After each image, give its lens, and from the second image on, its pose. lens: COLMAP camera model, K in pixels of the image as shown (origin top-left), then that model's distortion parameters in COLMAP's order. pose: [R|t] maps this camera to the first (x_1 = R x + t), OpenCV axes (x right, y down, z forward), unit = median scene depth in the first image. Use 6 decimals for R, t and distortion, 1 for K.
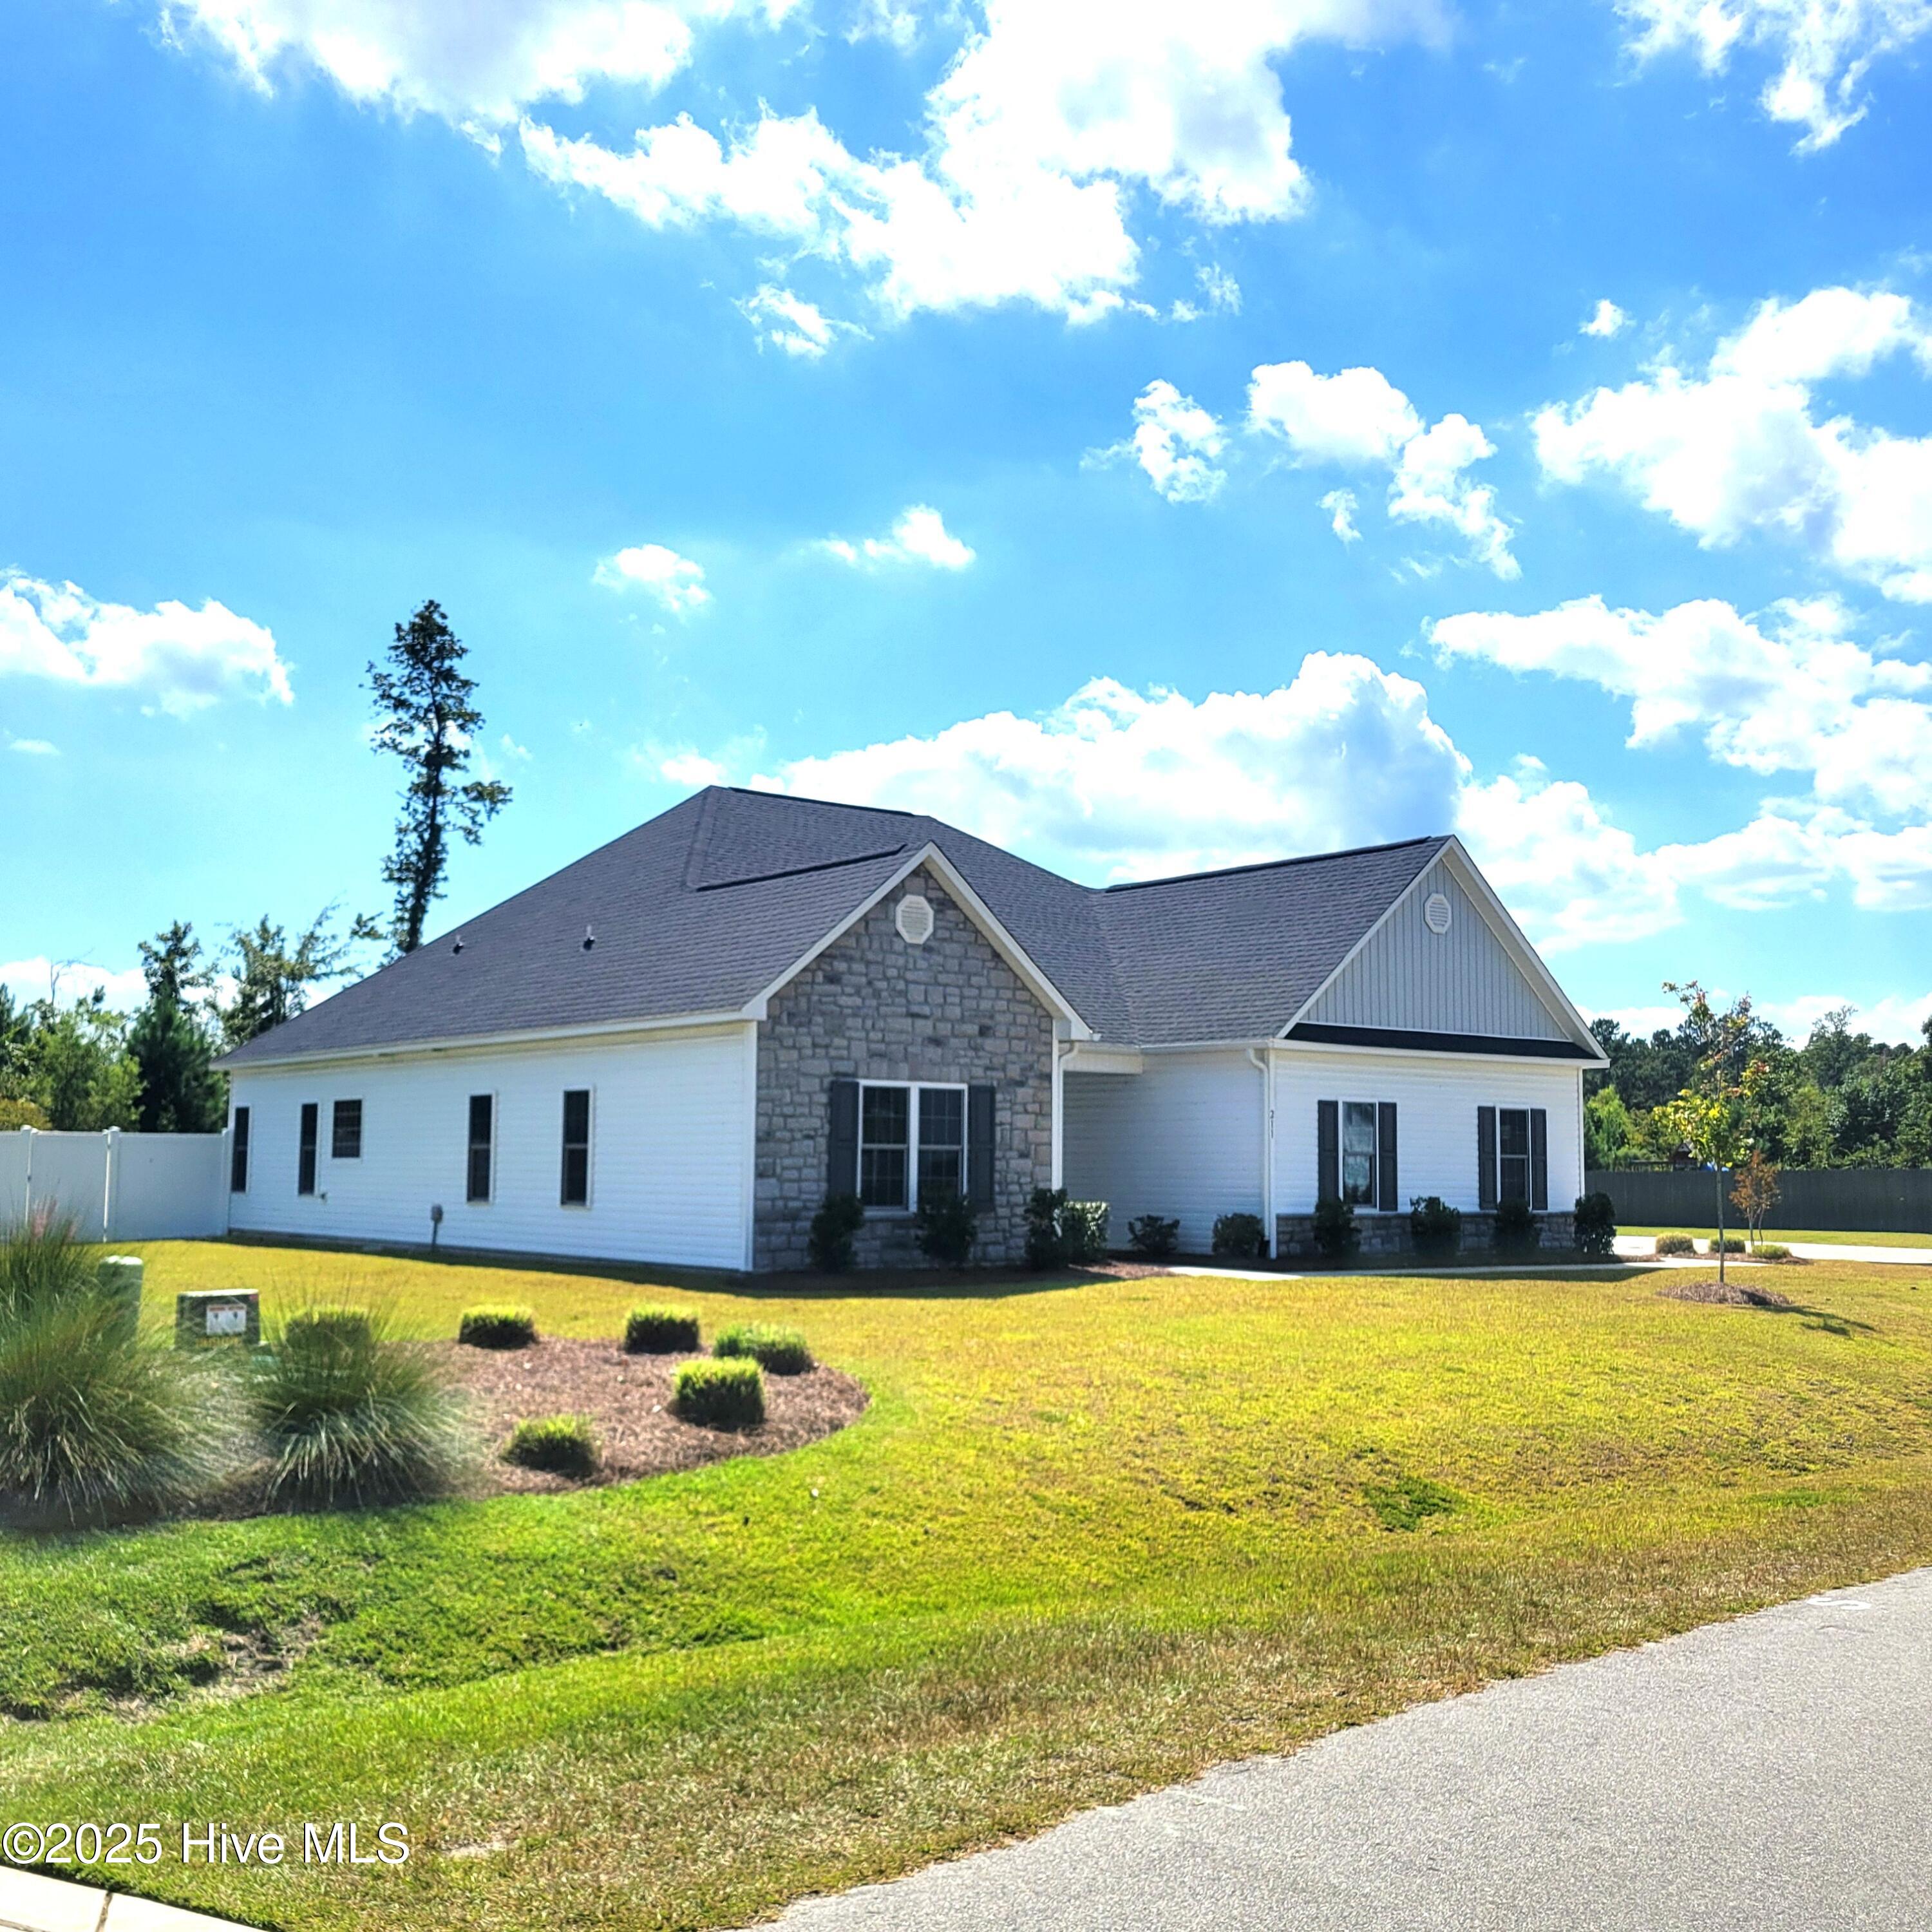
lens RADIAL K [[2047.2, 0, 912.6], [0, 2047.2, 969.3], [0, 0, 1]] dist [-0.012428, -0.022937]
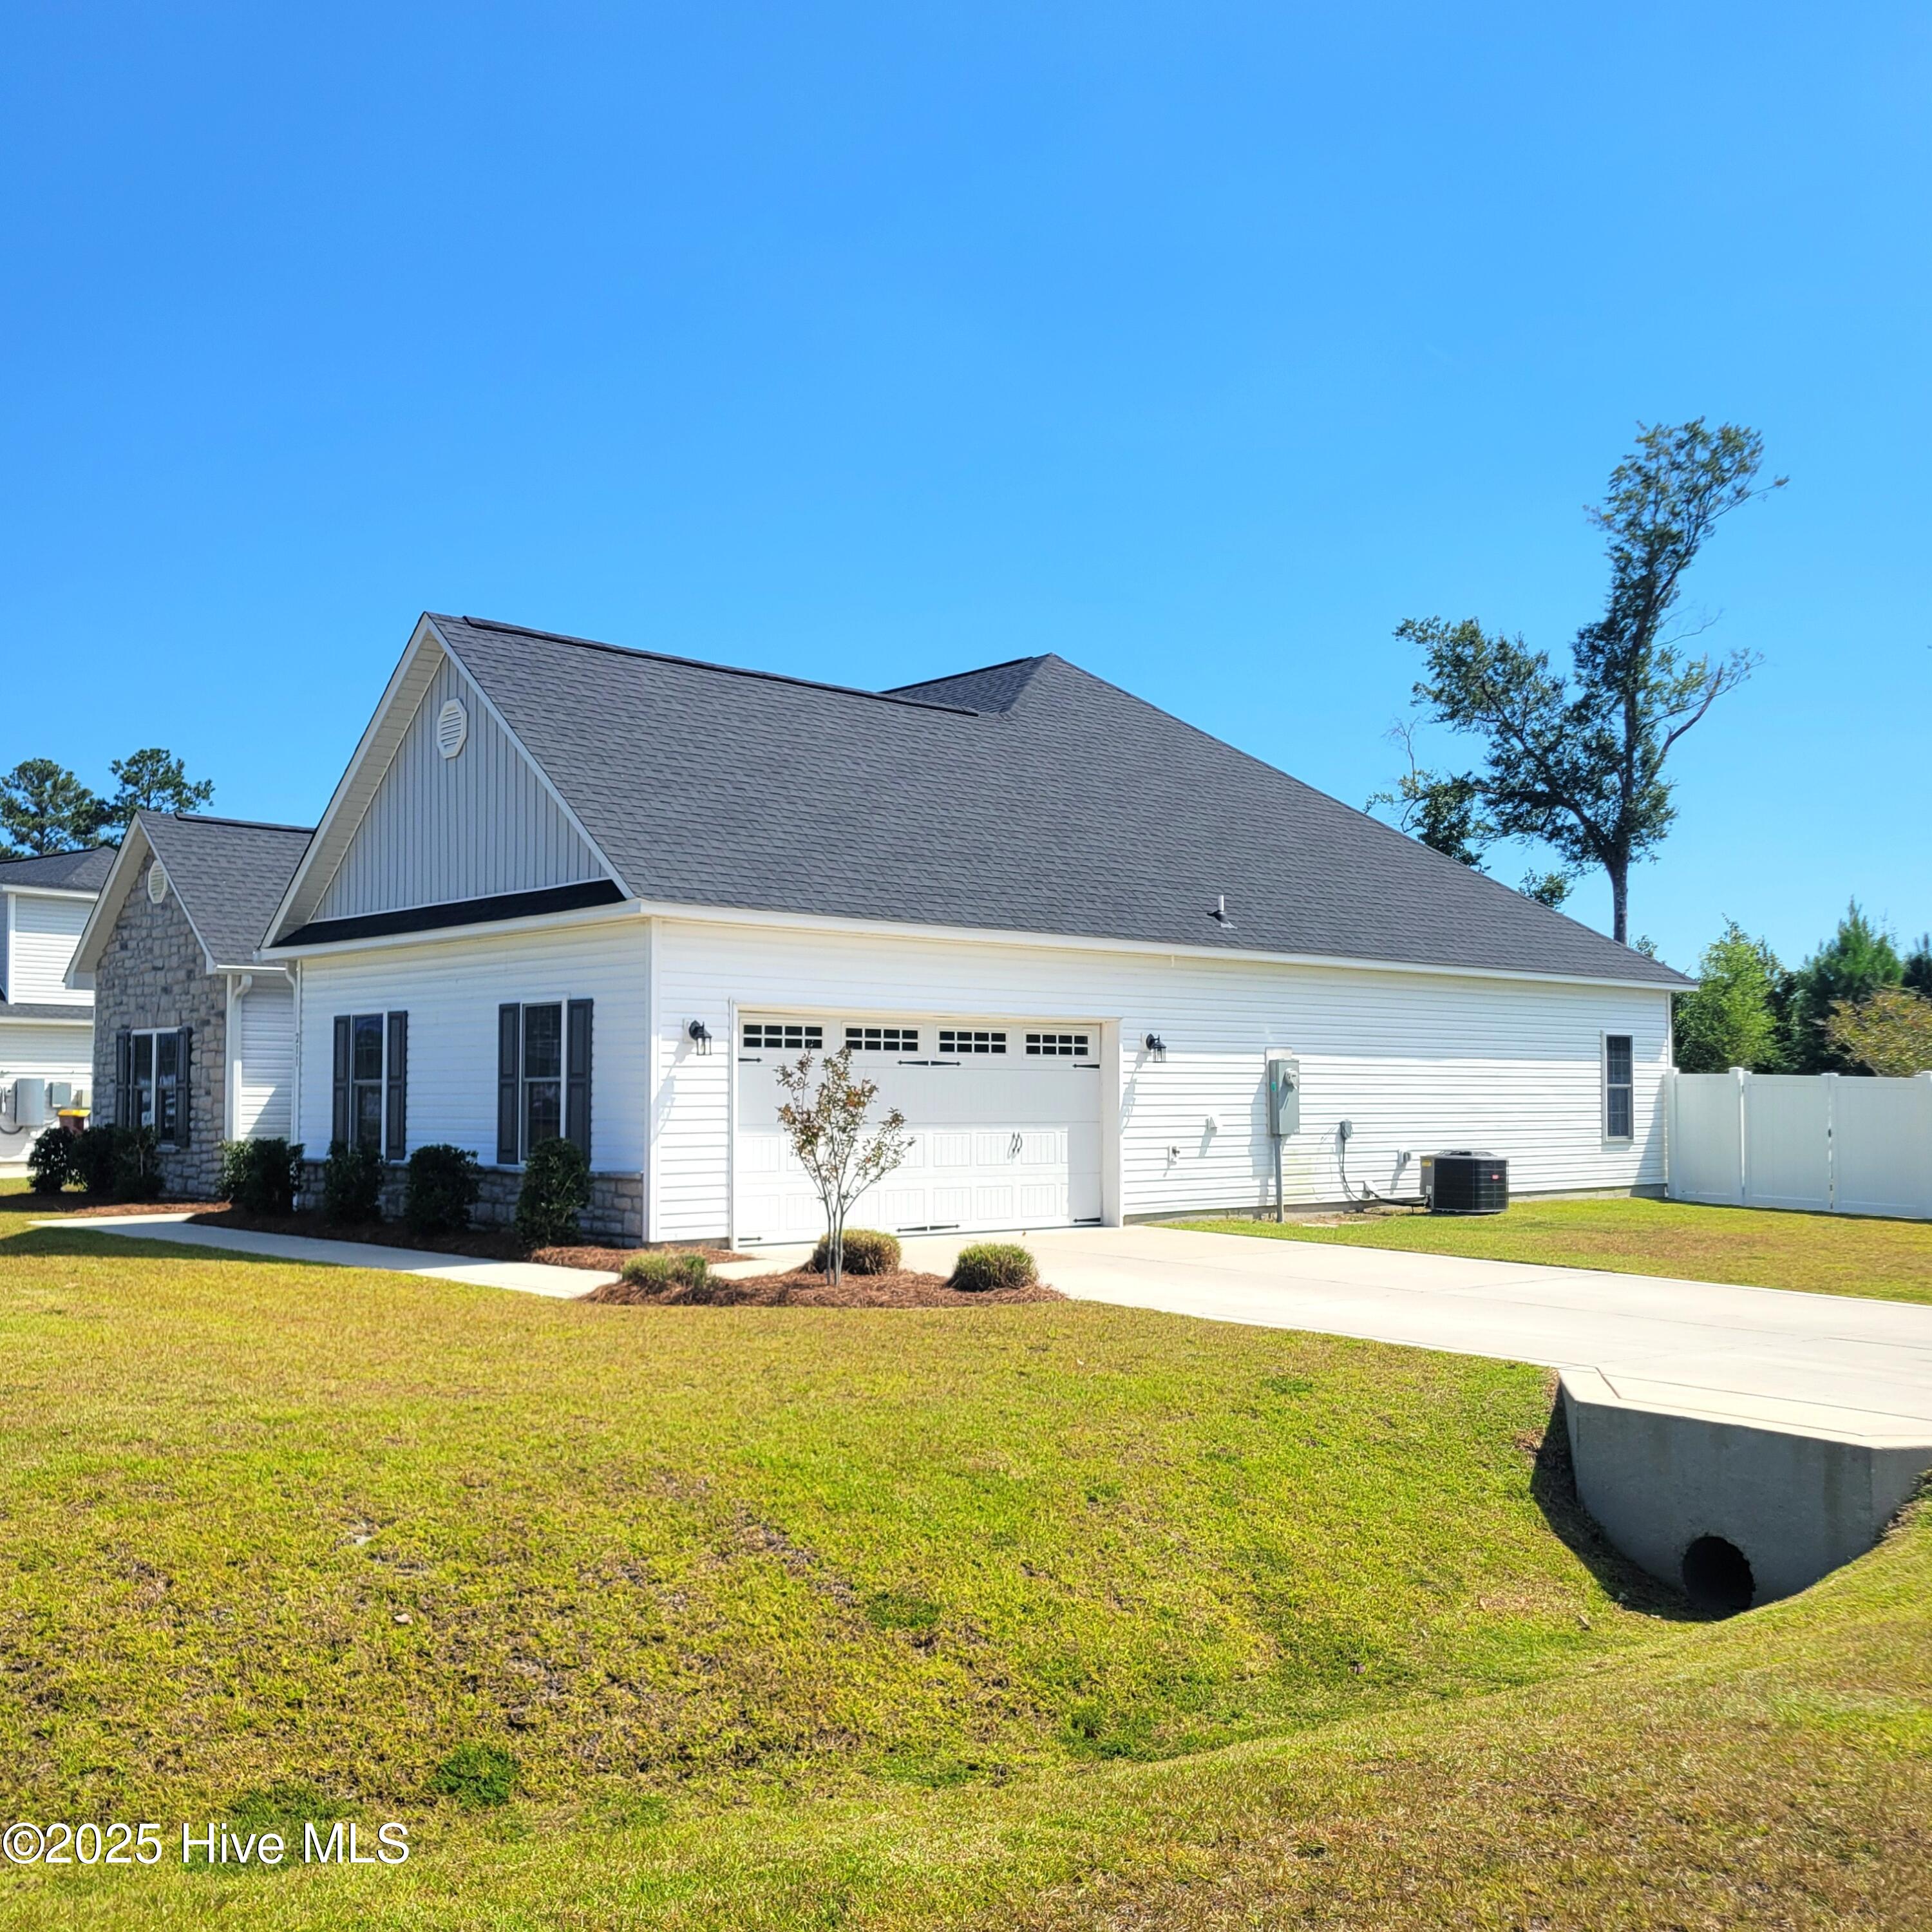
lens RADIAL K [[2047.2, 0, 912.6], [0, 2047.2, 969.3], [0, 0, 1]] dist [-0.012428, -0.022937]
pose [[0.087440, -0.076405, -0.993235, 0.980236], [0.092777, 0.993345, -0.068246, 0.117860], [0.991840, -0.086182, 0.093946, 1.126852]]
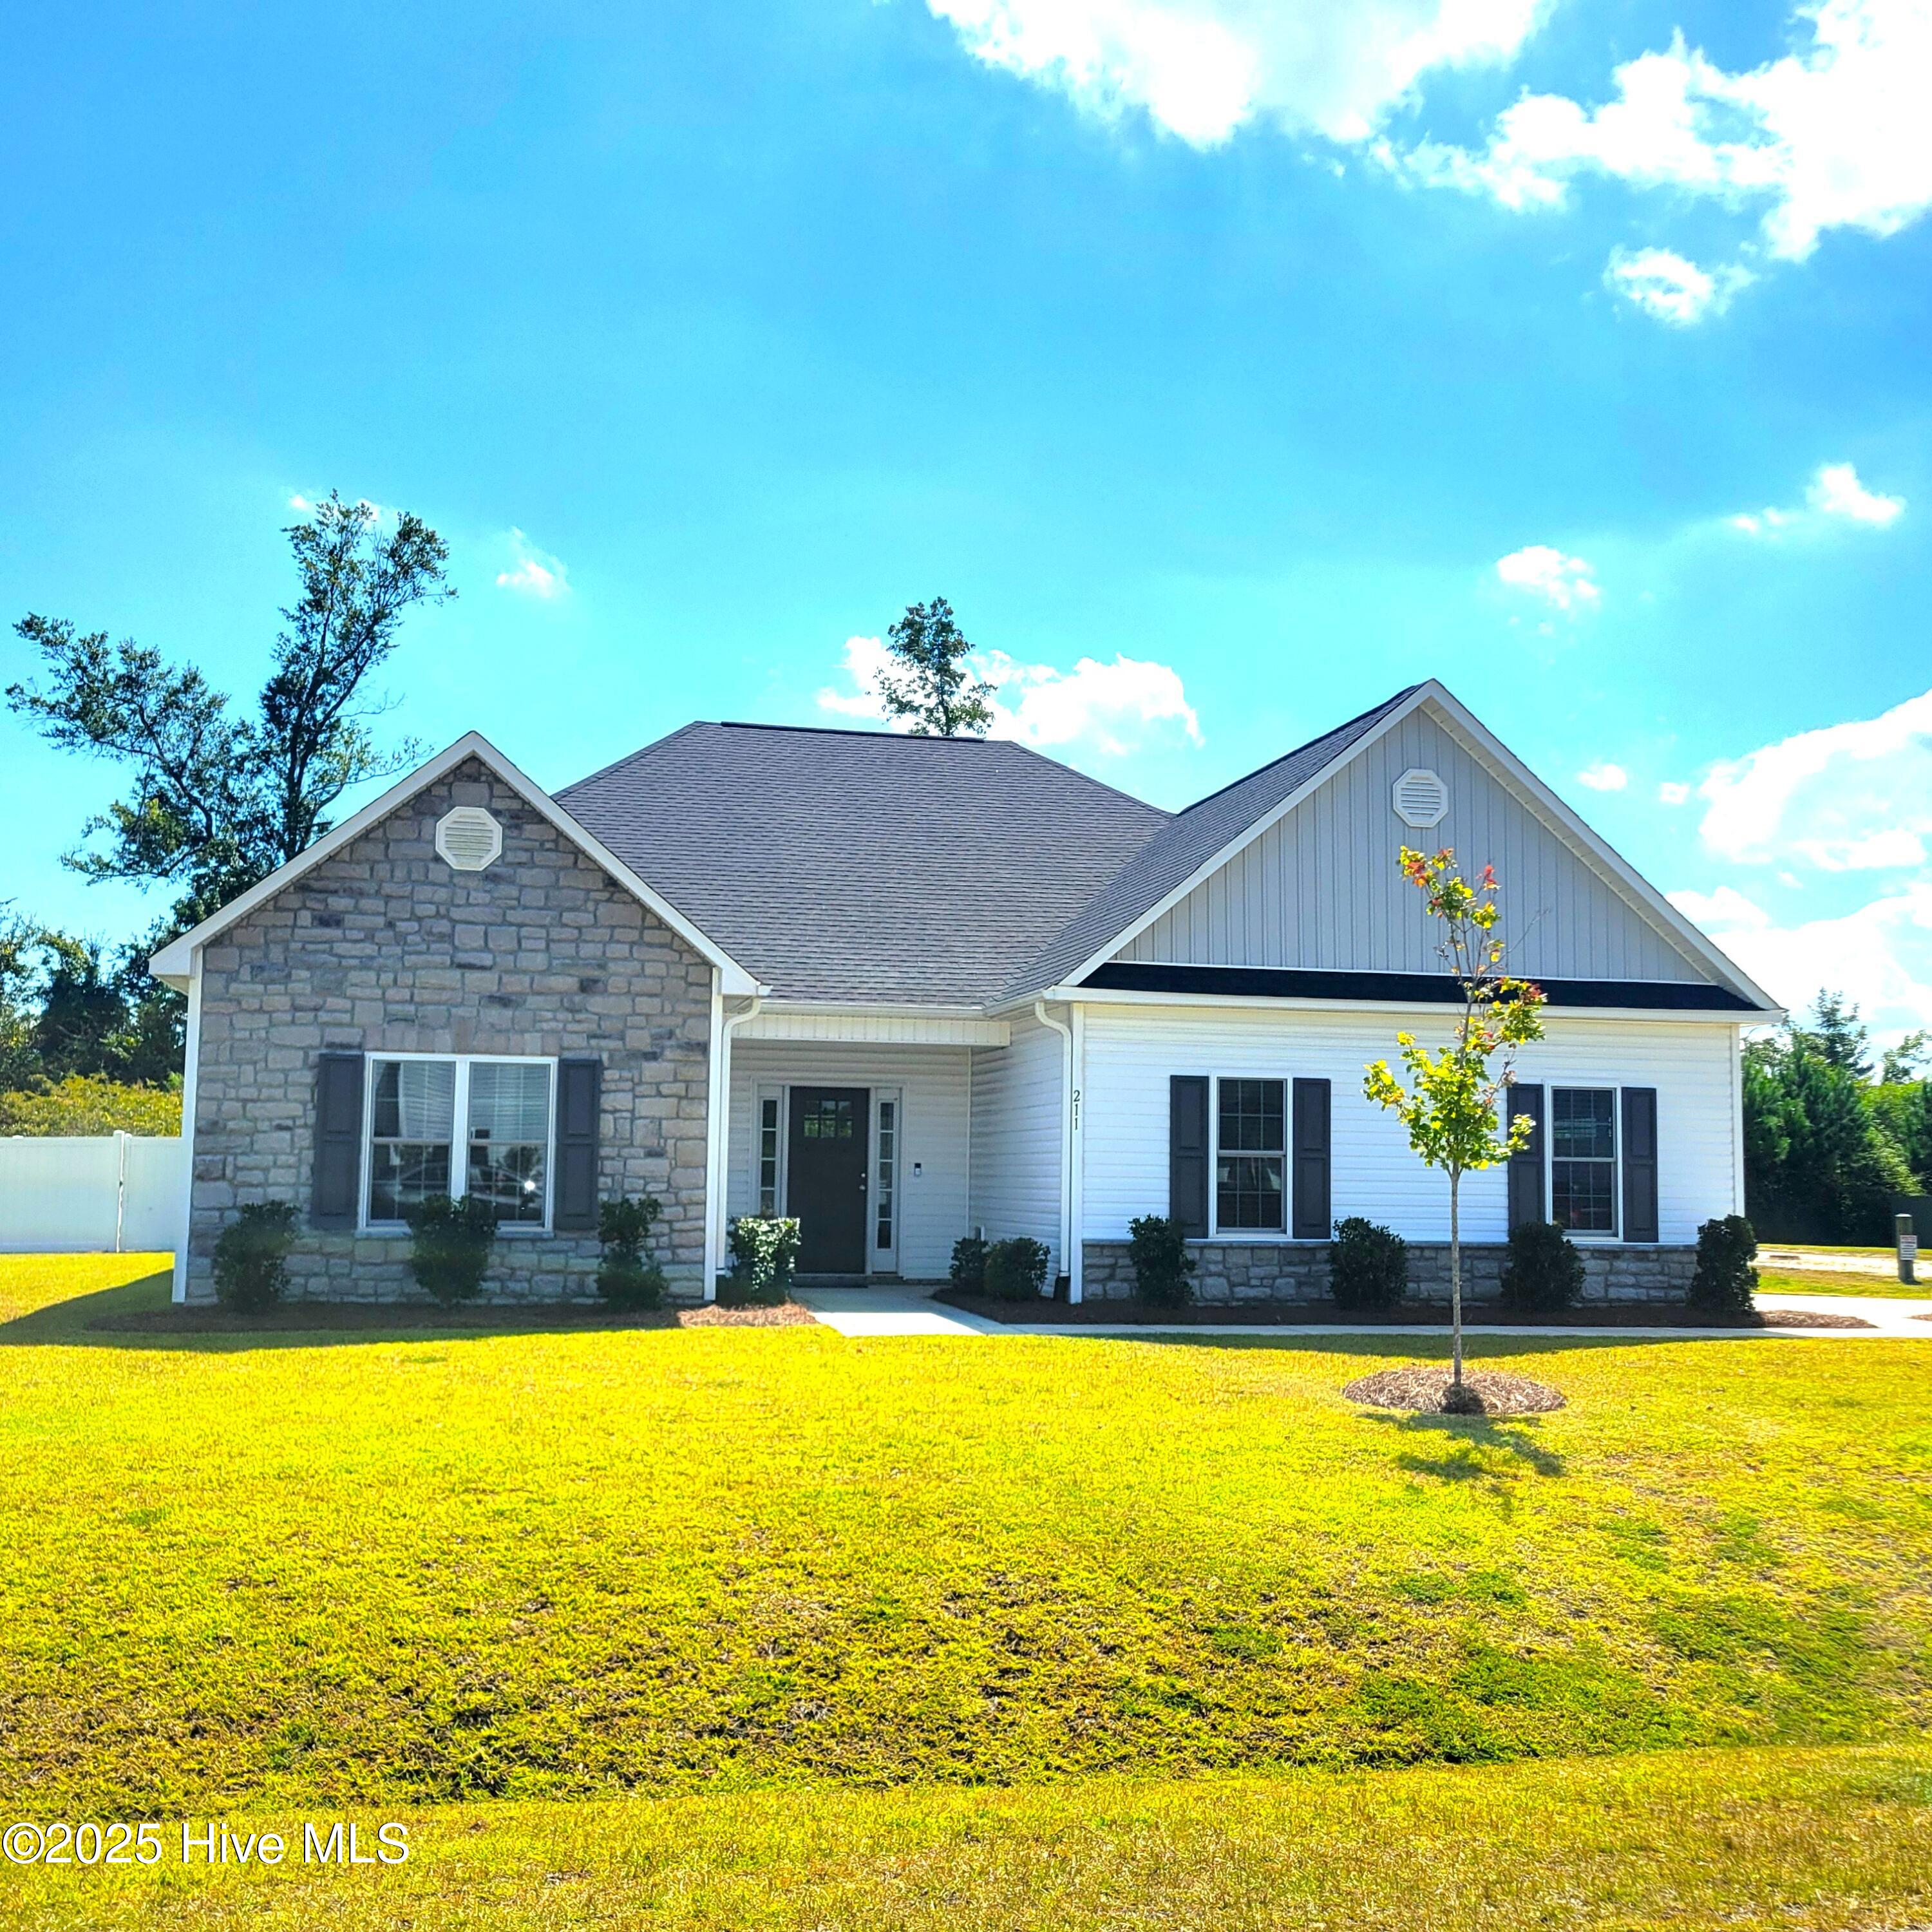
lens RADIAL K [[1984.0, 0, 967.5], [0, 1984.0, 1016.8], [0, 0, 1]] dist [0.060546, 0.048900]
pose [[0.909324, -0.027917, -0.415150, 0.407090], [0.033478, 0.999421, 0.006121, 0.036932], [0.414739, -0.019464, 0.909732, 0.356608]]
